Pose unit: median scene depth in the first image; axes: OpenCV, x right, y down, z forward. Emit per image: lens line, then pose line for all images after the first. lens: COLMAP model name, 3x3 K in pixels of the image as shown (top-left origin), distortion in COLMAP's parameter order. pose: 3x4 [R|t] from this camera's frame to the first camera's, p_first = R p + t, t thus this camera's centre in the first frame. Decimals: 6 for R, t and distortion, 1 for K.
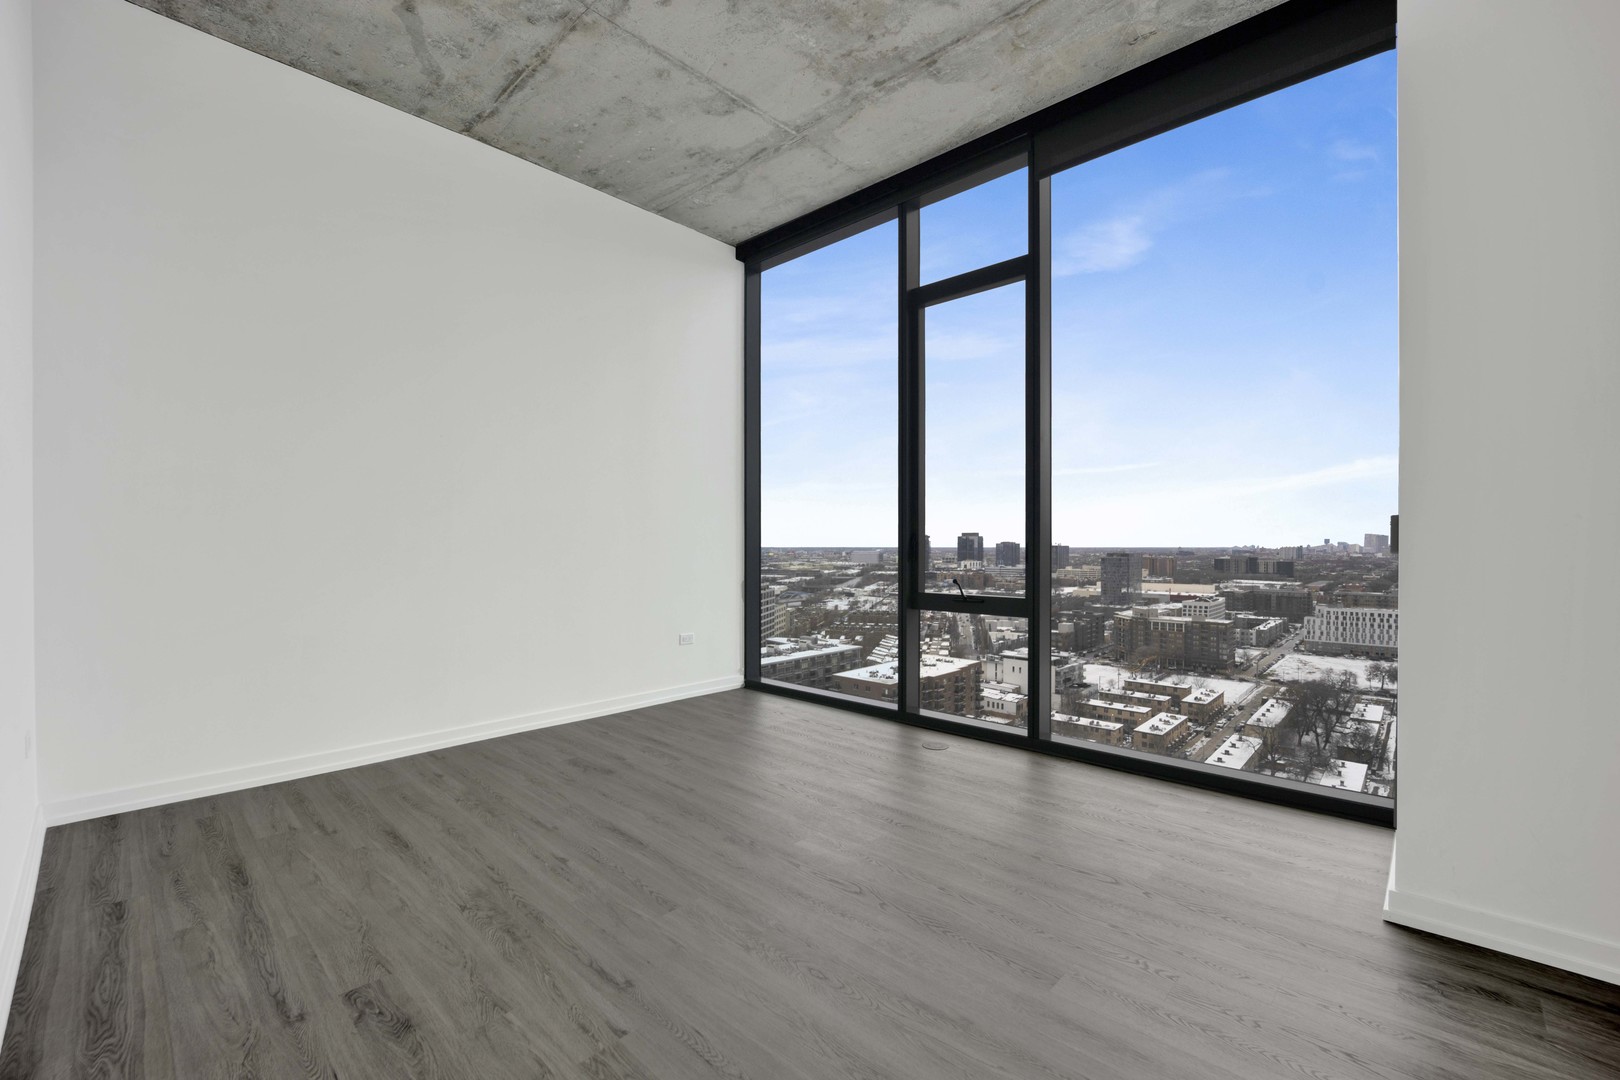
lens RADIAL K [[672.6, 0, 823.6], [0, 672.6, 553.9], [0, 0, 1]] dist [-0.029393, 0.000686]
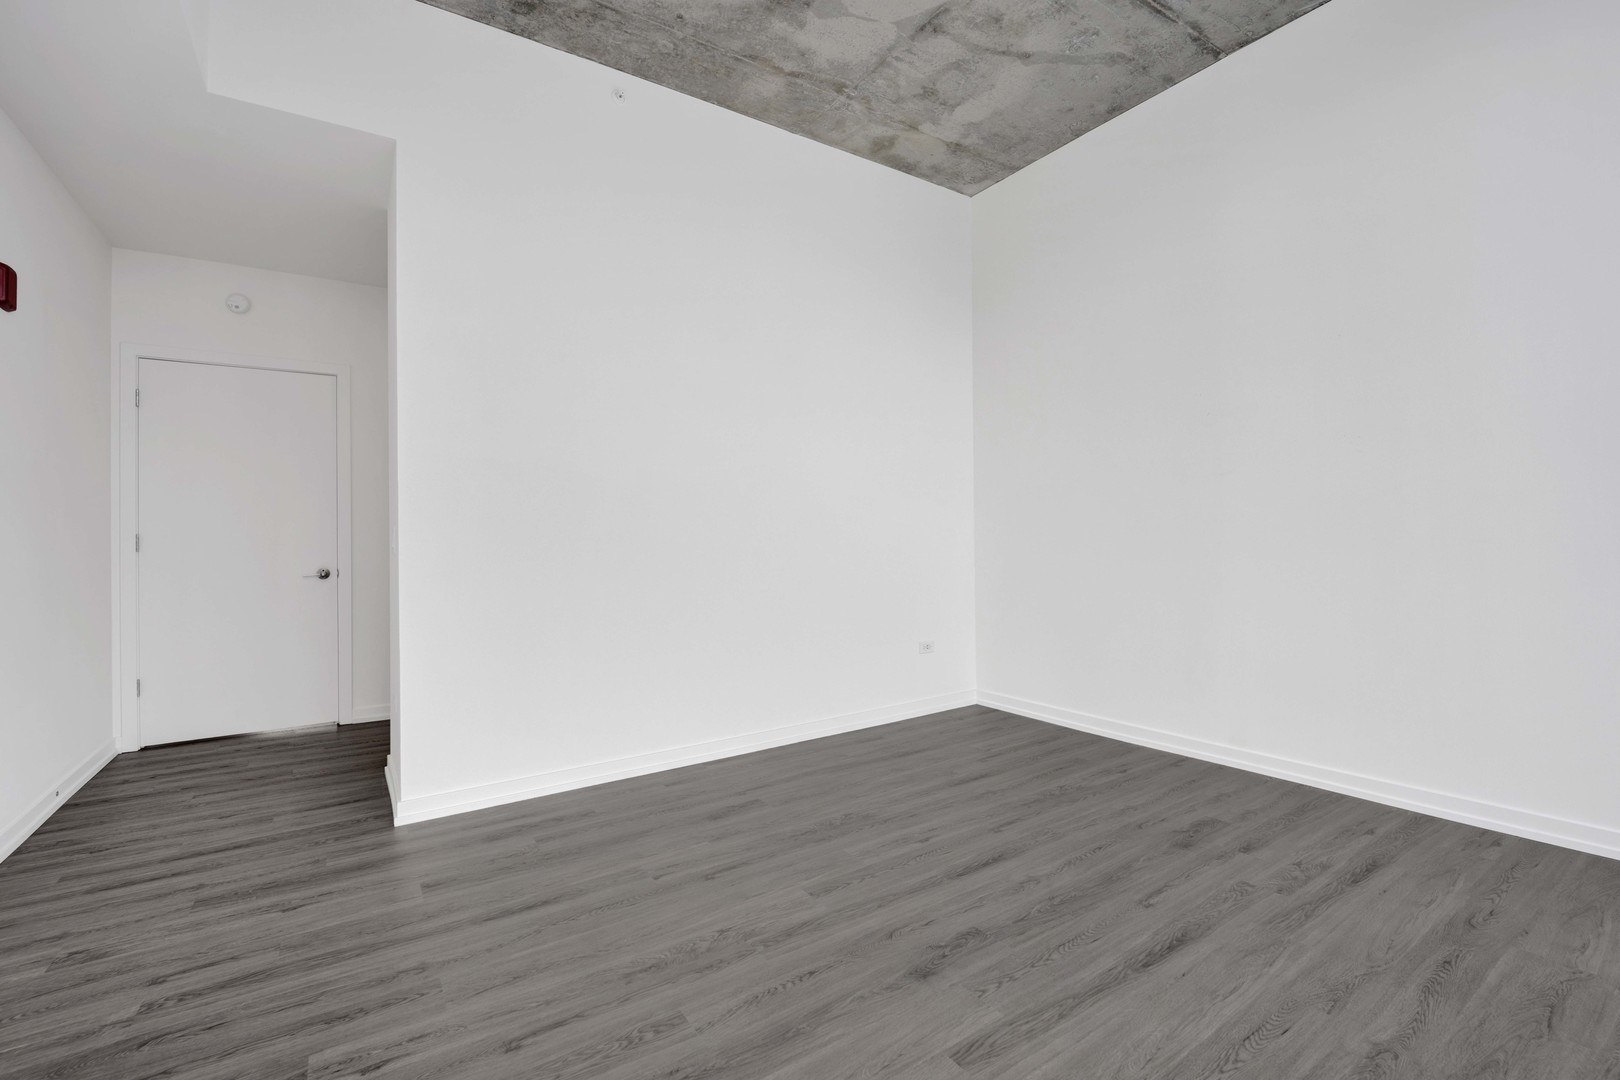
lens RADIAL K [[672.6, 0, 801.6], [0, 672.6, 546.5], [0, 0, 1]] dist [-0.029393, 0.000686]
pose [[-0.227347, 0.013982, -0.973713, 0.518667], [-0.004031, 0.999875, 0.015299, -0.011648], [0.973806, 0.007404, -0.227262, 0.819703]]
